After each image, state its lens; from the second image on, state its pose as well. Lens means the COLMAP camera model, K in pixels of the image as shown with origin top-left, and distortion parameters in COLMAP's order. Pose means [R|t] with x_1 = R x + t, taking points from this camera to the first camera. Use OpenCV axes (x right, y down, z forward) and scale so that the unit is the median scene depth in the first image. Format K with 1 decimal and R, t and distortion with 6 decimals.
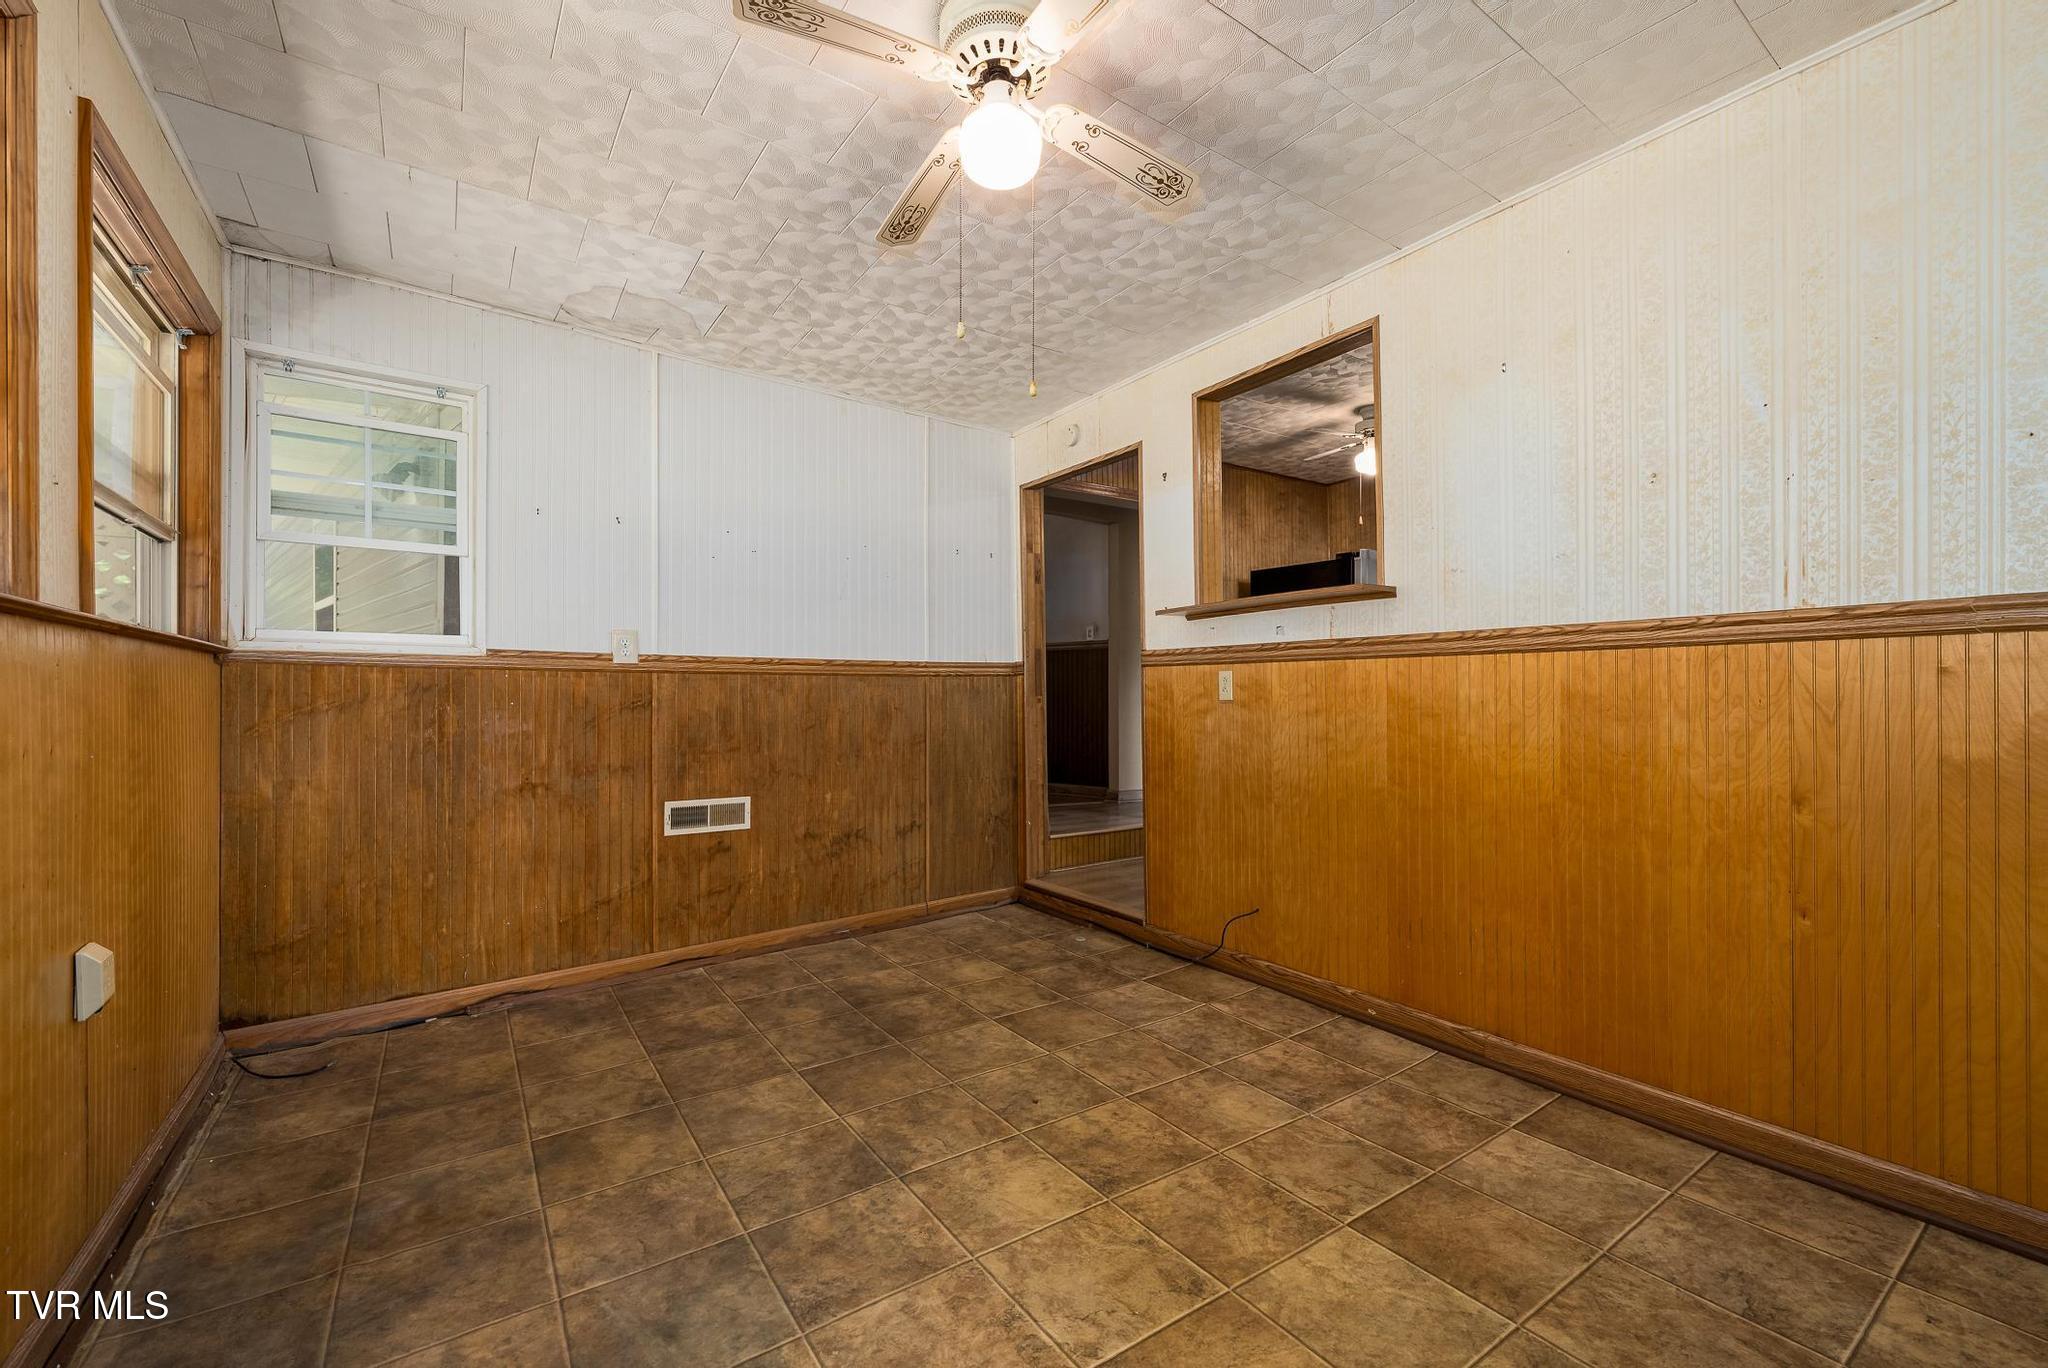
lens RADIAL K [[839.9, 0, 1029.5], [0, 839.9, 696.0], [0, 0, 1]] dist [-0.000132, -0.000006]
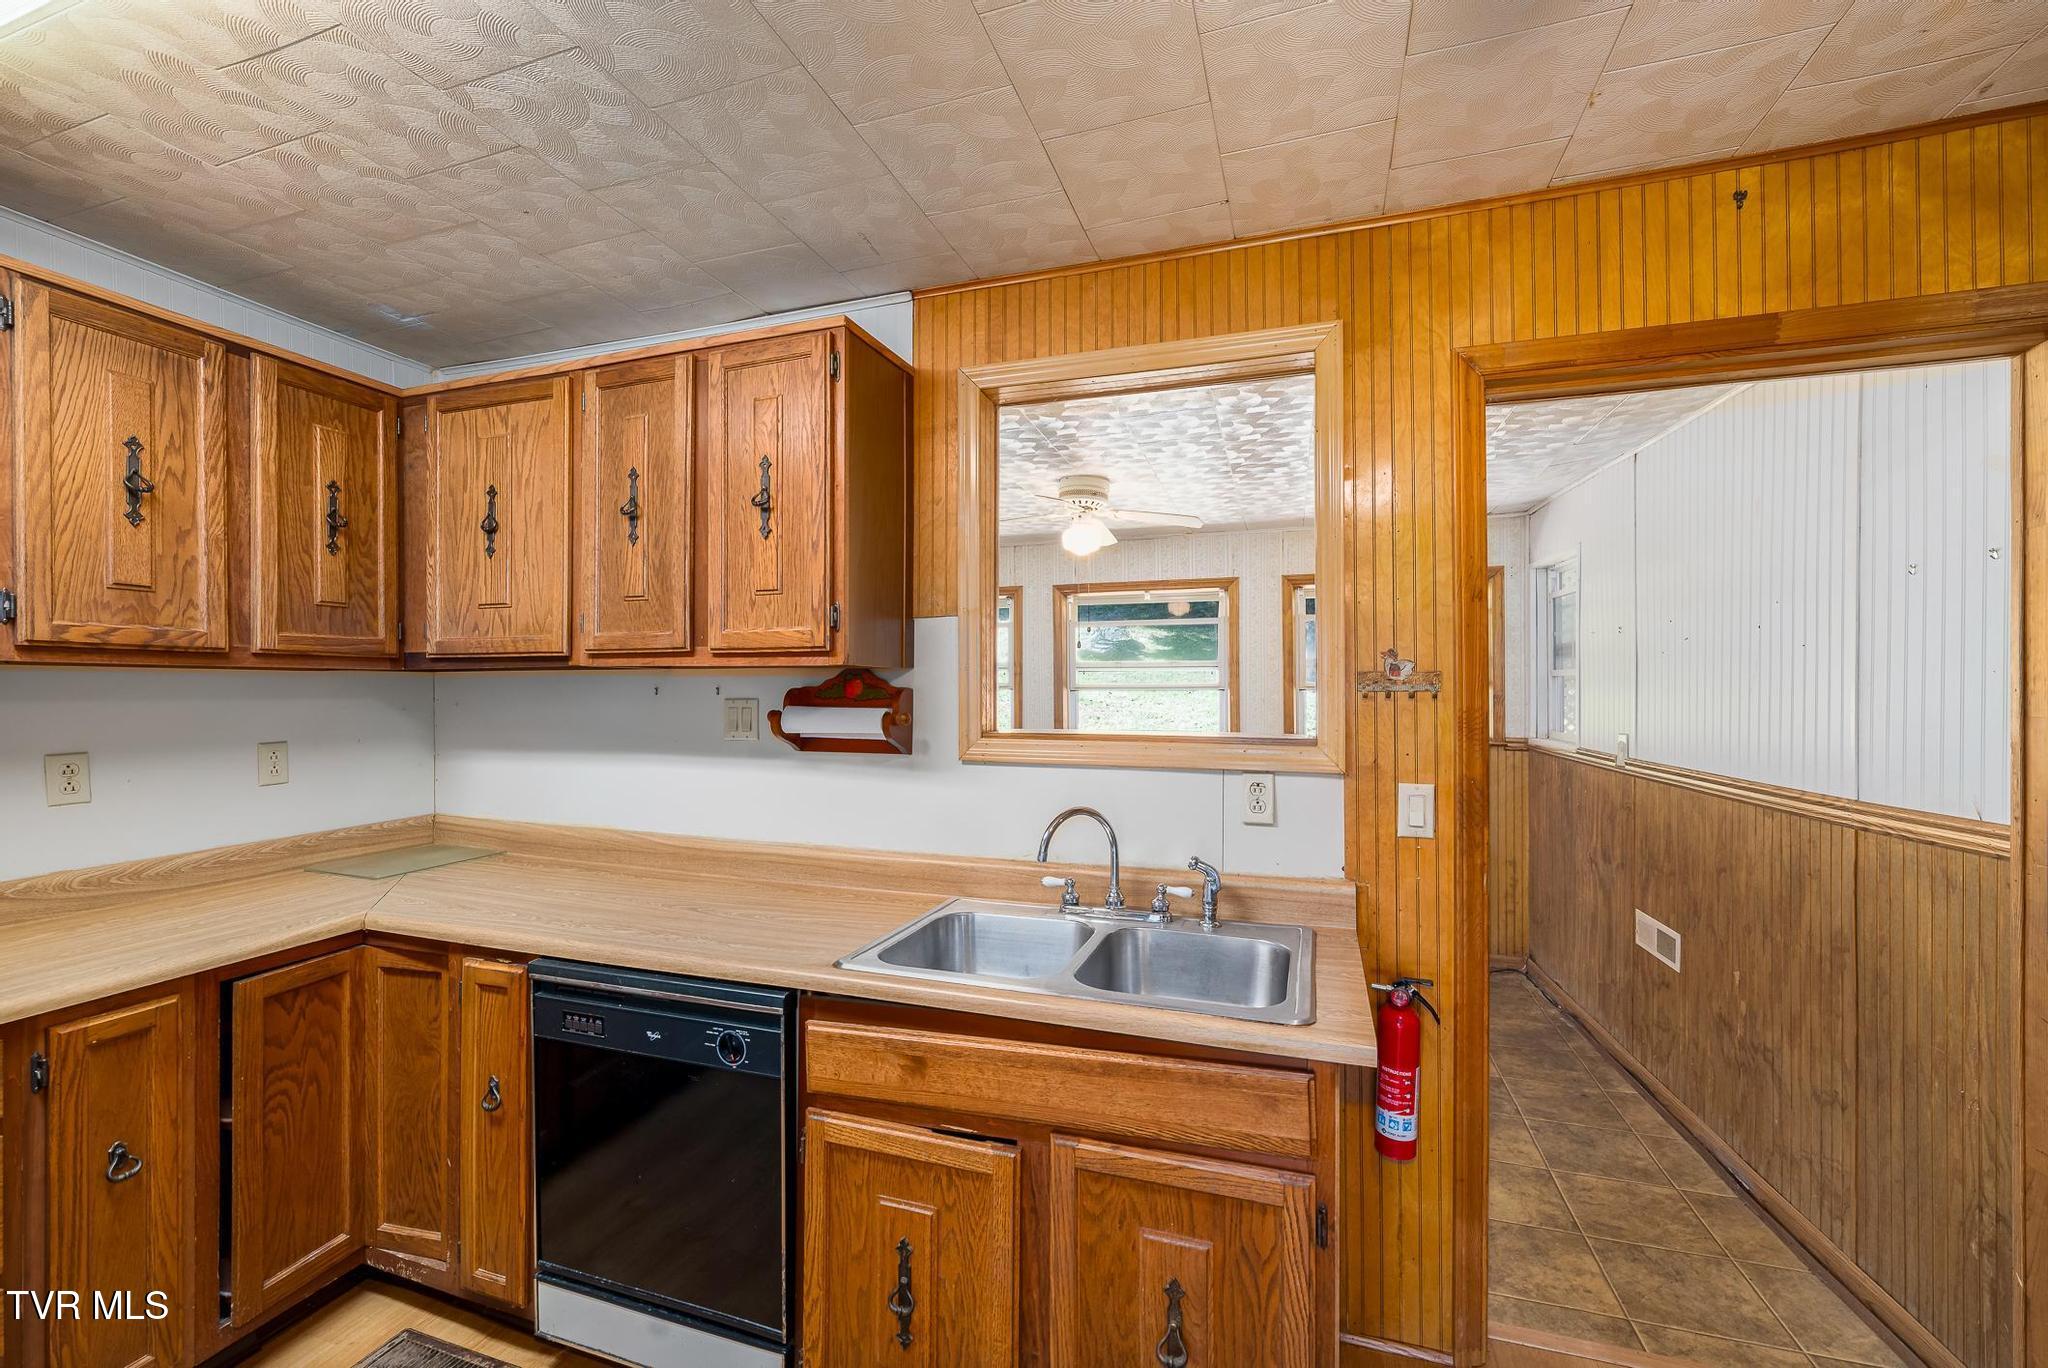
lens RADIAL K [[839.9, 0, 1023.5], [0, 839.9, 687.4], [0, 0, 1]] dist [-0.000132, -0.000006]
pose [[-0.799507, 0.007020, -0.600616, 0.692992], [0.007314, 0.999971, 0.001951, -0.133629], [0.600612, -0.002833, -0.799535, 1.286000]]
